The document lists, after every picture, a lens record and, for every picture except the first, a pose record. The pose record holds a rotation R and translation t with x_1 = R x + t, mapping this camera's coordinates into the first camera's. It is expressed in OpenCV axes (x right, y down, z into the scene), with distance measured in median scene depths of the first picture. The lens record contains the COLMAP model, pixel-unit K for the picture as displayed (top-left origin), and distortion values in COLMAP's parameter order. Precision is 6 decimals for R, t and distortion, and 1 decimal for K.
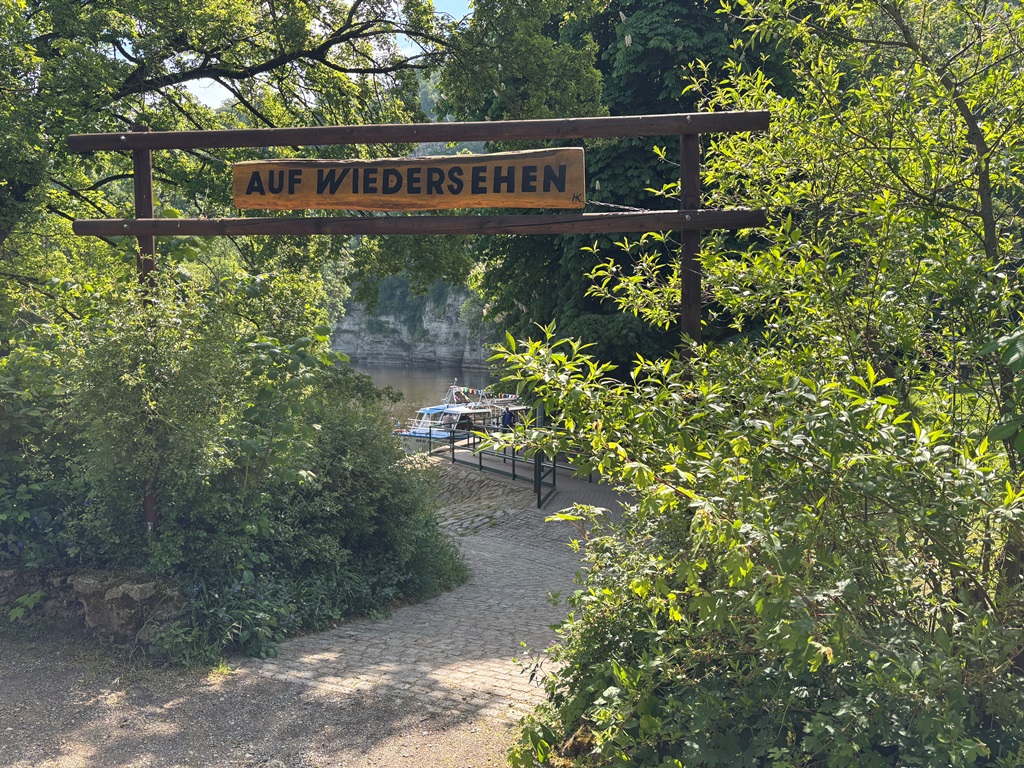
lens RADIAL K [[873.8, 0, 512.9], [0, 873.8, 387.5], [0, 0, 1]] dist [0.079710, -0.009724]
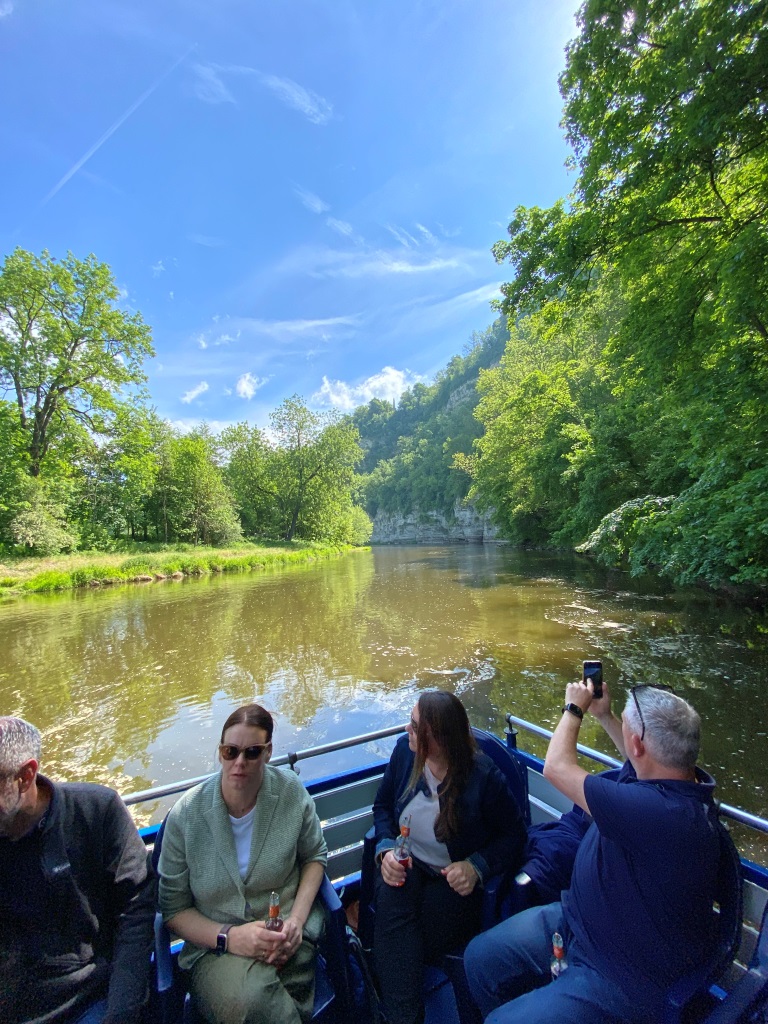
lens RADIAL K [[451.3, 0, 361.9], [0, 451.3, 538.5], [0, 0, 1]] dist [0.004565, 0.000022]
pose [[0.929603, -0.062072, -0.363299, 0.022659], [0.044555, 0.997413, -0.056408, 0.002445], [0.365860, 0.036250, 0.929964, 0.258302]]
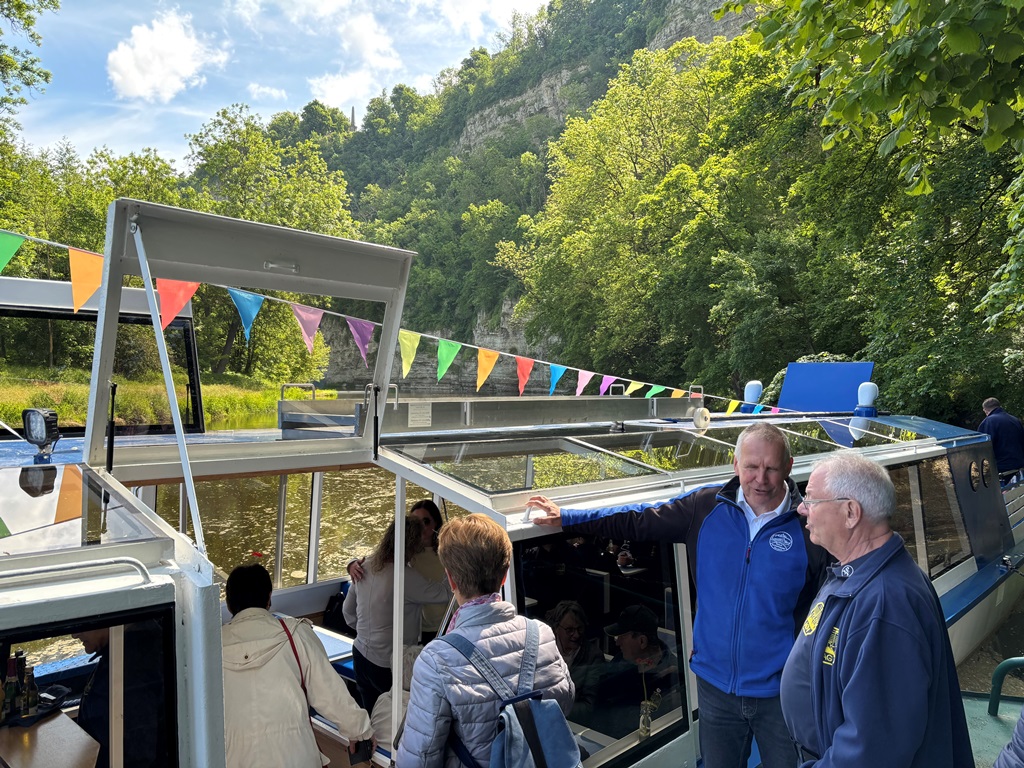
lens RADIAL K [[873.8, 0, 517.6], [0, 873.8, 388.4], [0, 0, 1]] dist [0.079710, -0.009724]
pose [[0.996924, -0.009736, -0.077767, 0.000403], [0.006738, 0.999227, -0.038721, 0.004240], [0.078083, 0.038078, 0.996219, 0.196268]]
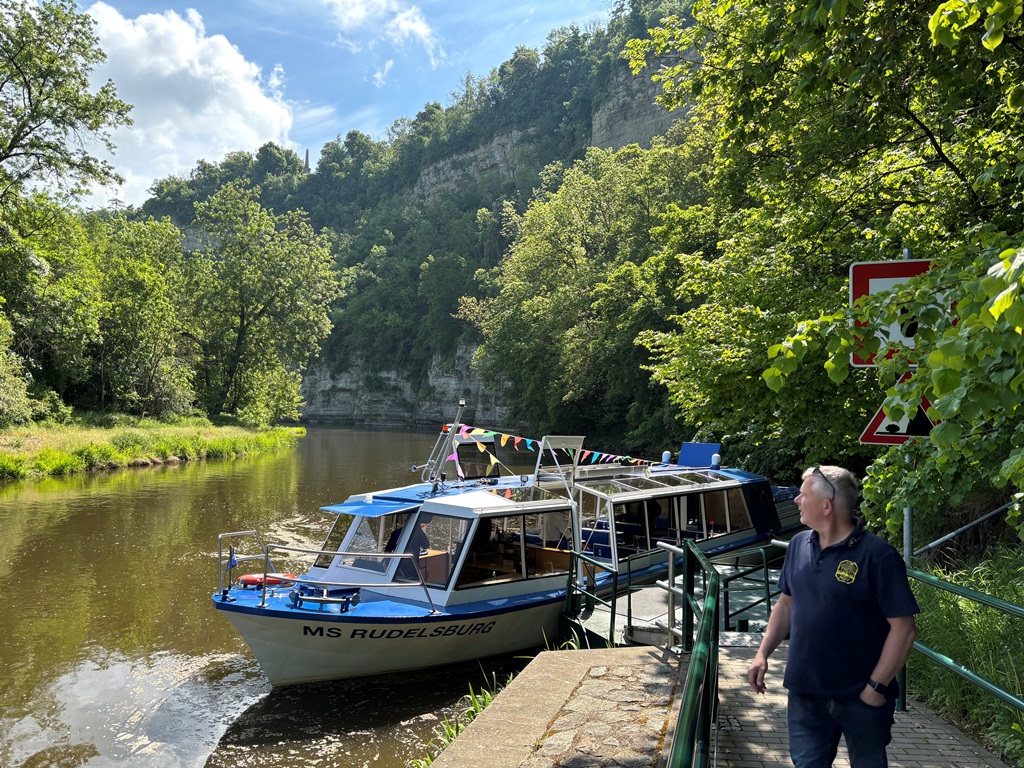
lens RADIAL K [[873.8, 0, 513.0], [0, 873.8, 386.6], [0, 0, 1]] dist [0.079710, -0.009724]
pose [[0.999914, 0.004264, -0.012404, -0.008658], [-0.005236, 0.996824, -0.079461, 0.002010], [0.012026, 0.079519, 0.996761, 0.139627]]
